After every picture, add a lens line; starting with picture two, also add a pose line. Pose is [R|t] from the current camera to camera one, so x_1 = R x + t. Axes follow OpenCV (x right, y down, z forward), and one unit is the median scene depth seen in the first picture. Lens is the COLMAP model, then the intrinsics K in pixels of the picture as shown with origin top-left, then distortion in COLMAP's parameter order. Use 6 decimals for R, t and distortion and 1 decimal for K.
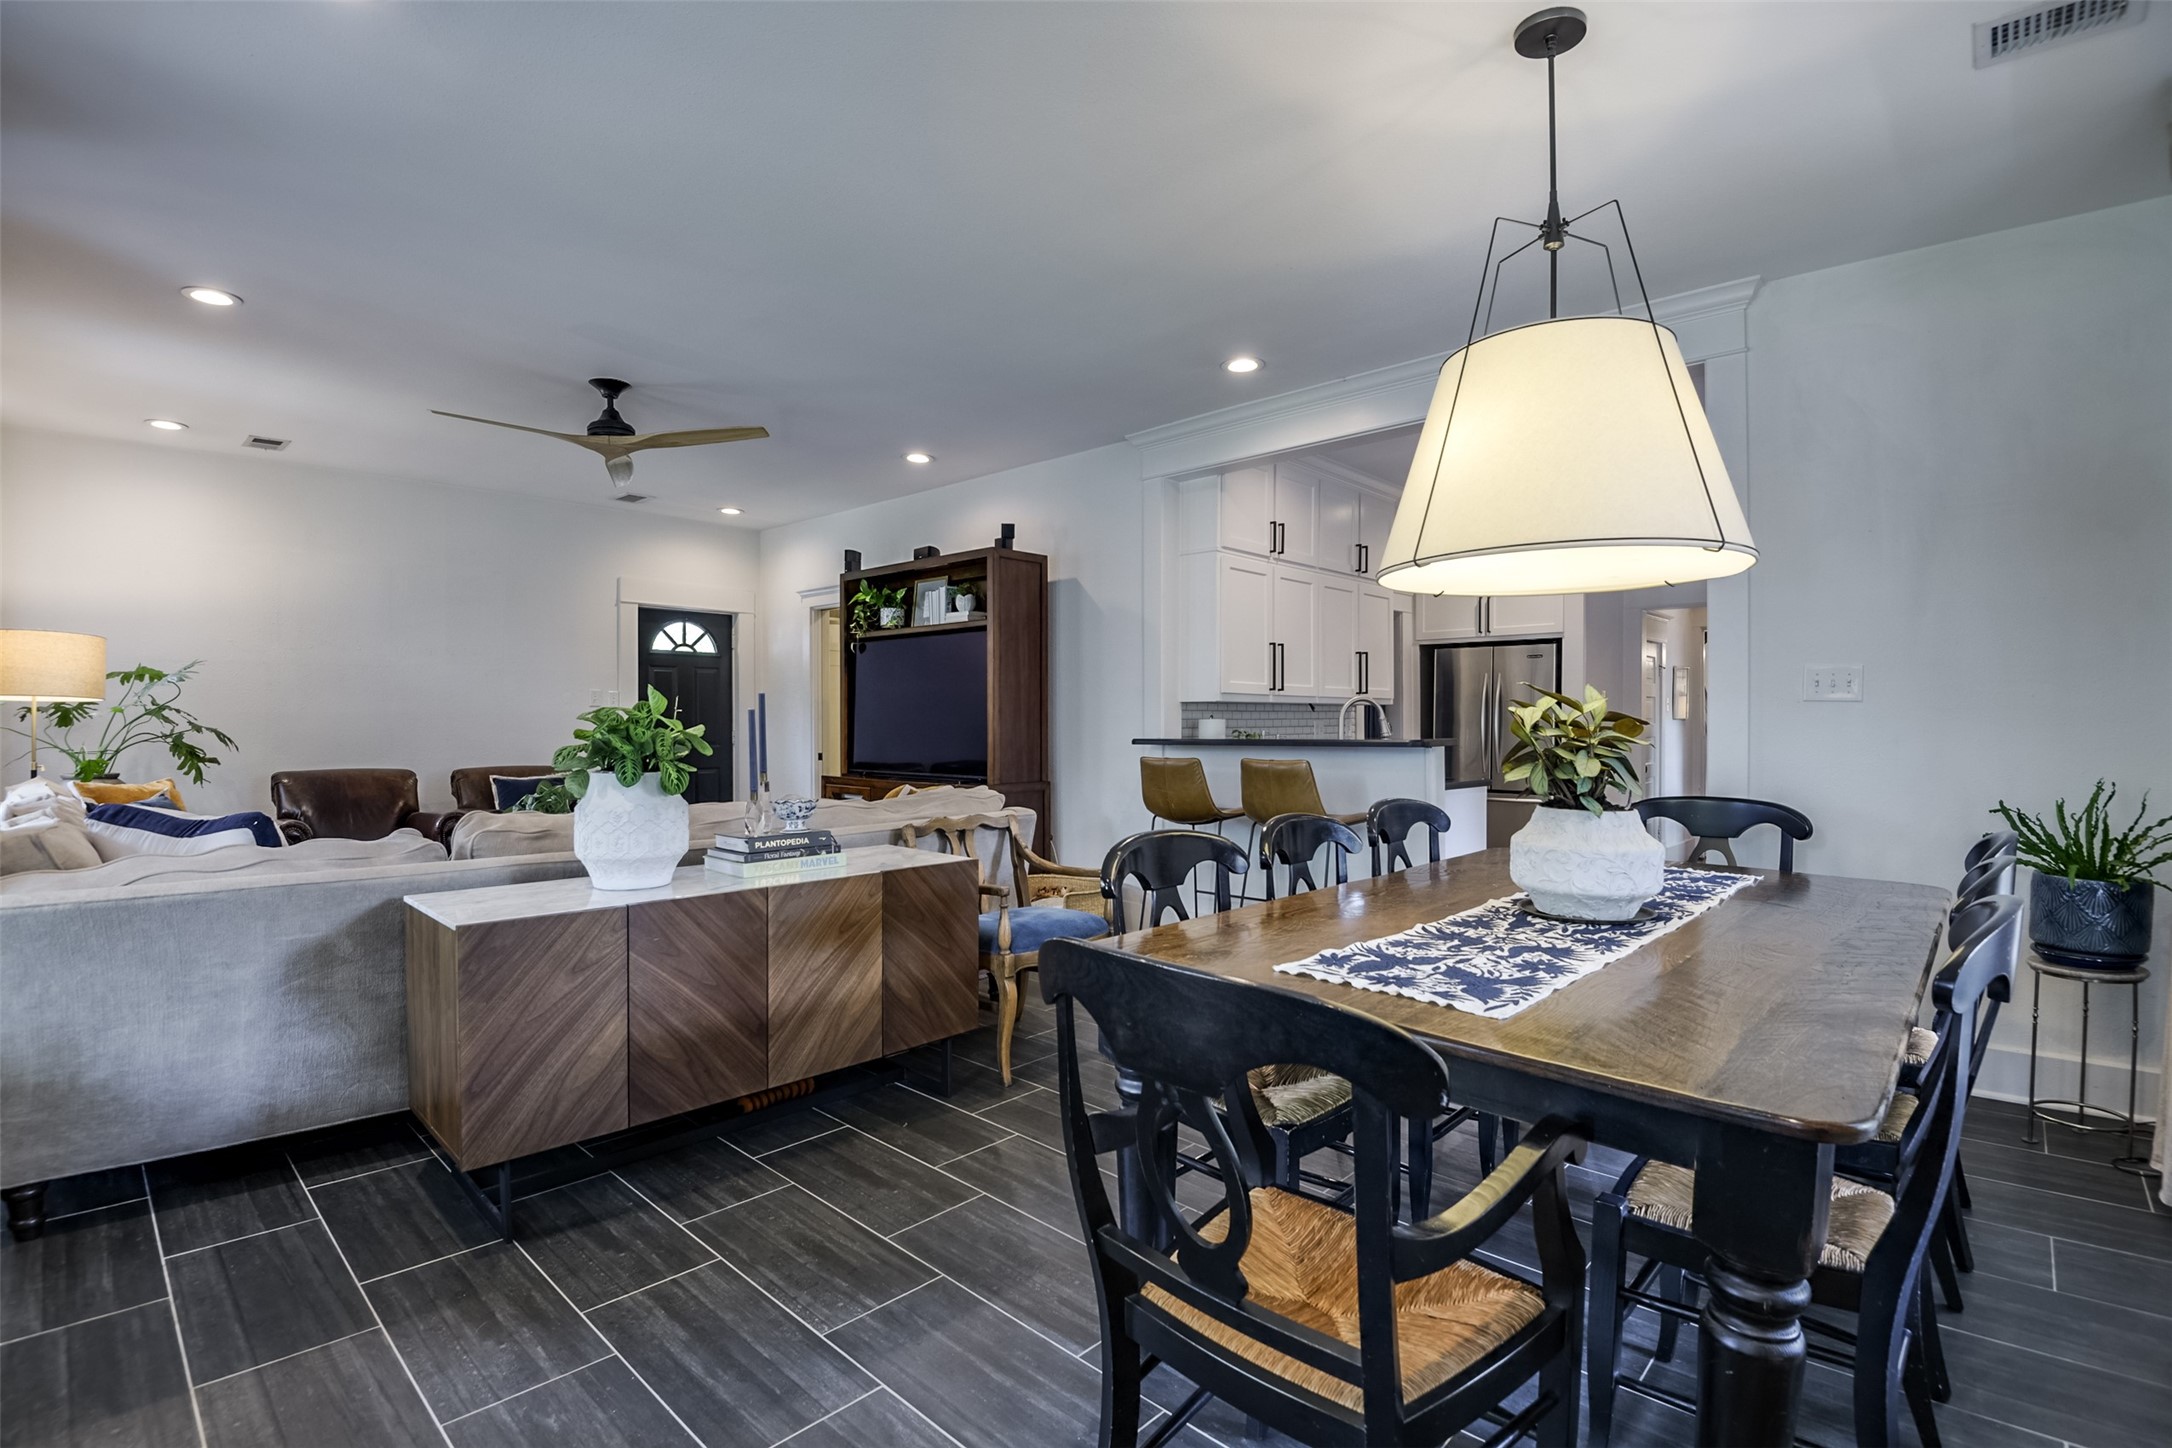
lens RADIAL K [[1013.3, 0, 1086.0], [0, 1013.3, 724.0], [0, 0, 1]] dist [-0.038168, 0.000094]
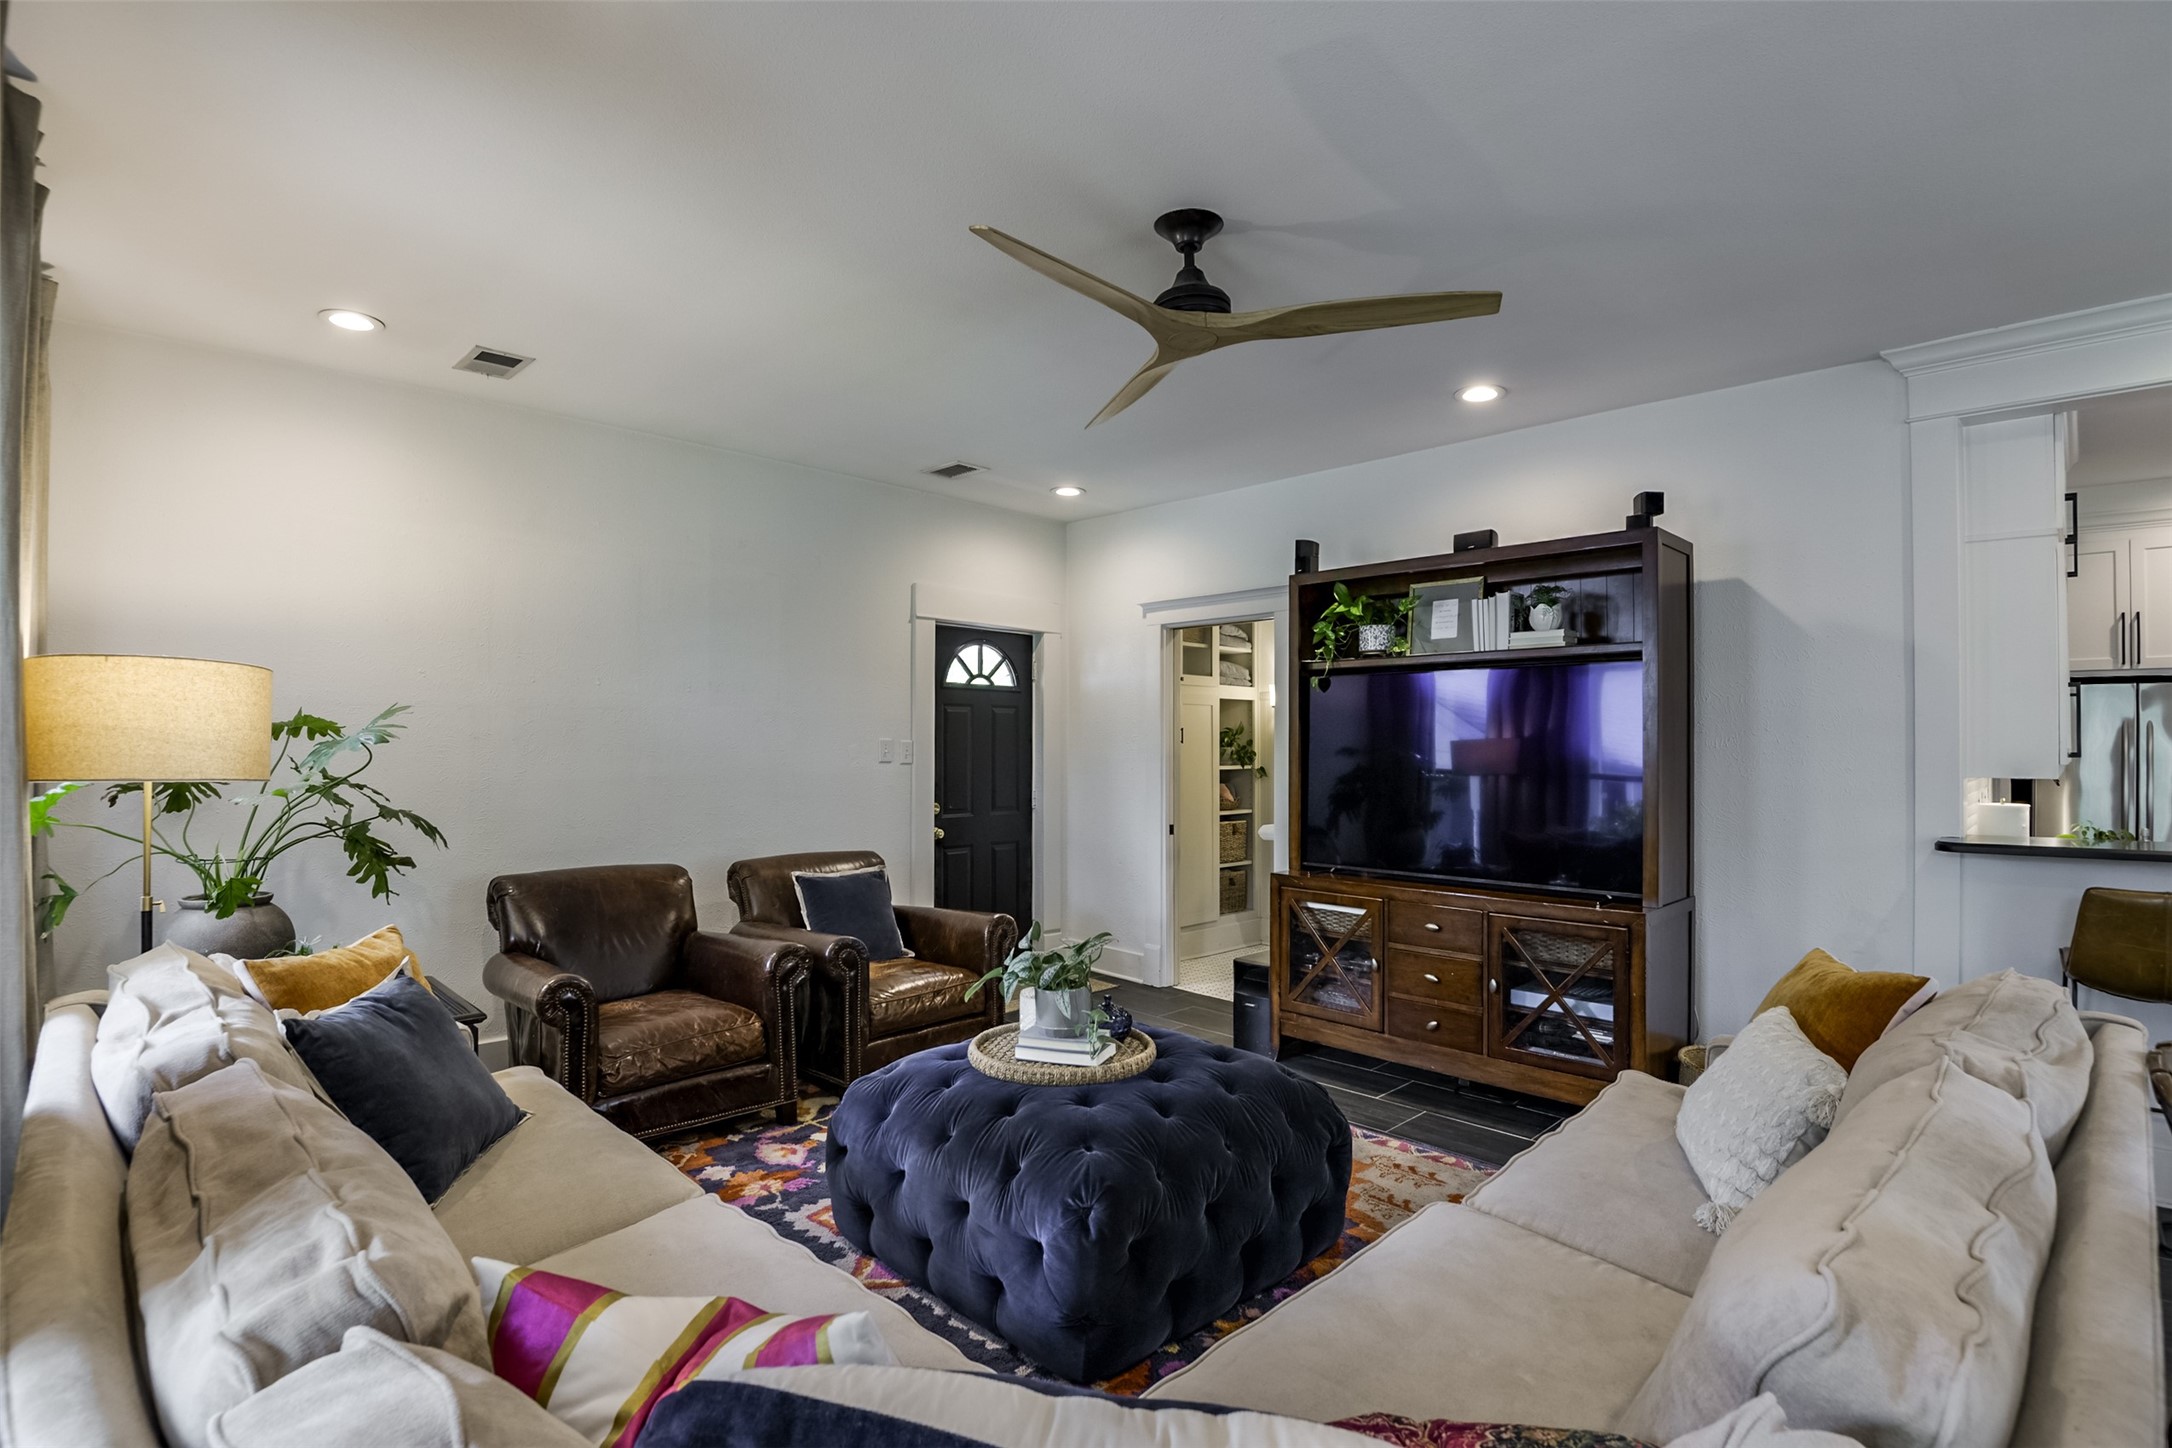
lens RADIAL K [[1028.6, 0, 1089.1], [0, 1028.6, 740.1], [0, 0, 1]] dist [-0.030110, -0.000299]
pose [[0.999579, 0.001576, -0.028983, -0.396829], [-0.001758, 0.999979, -0.006262, -0.035582], [0.028973, 0.006311, 0.999560, 0.330739]]
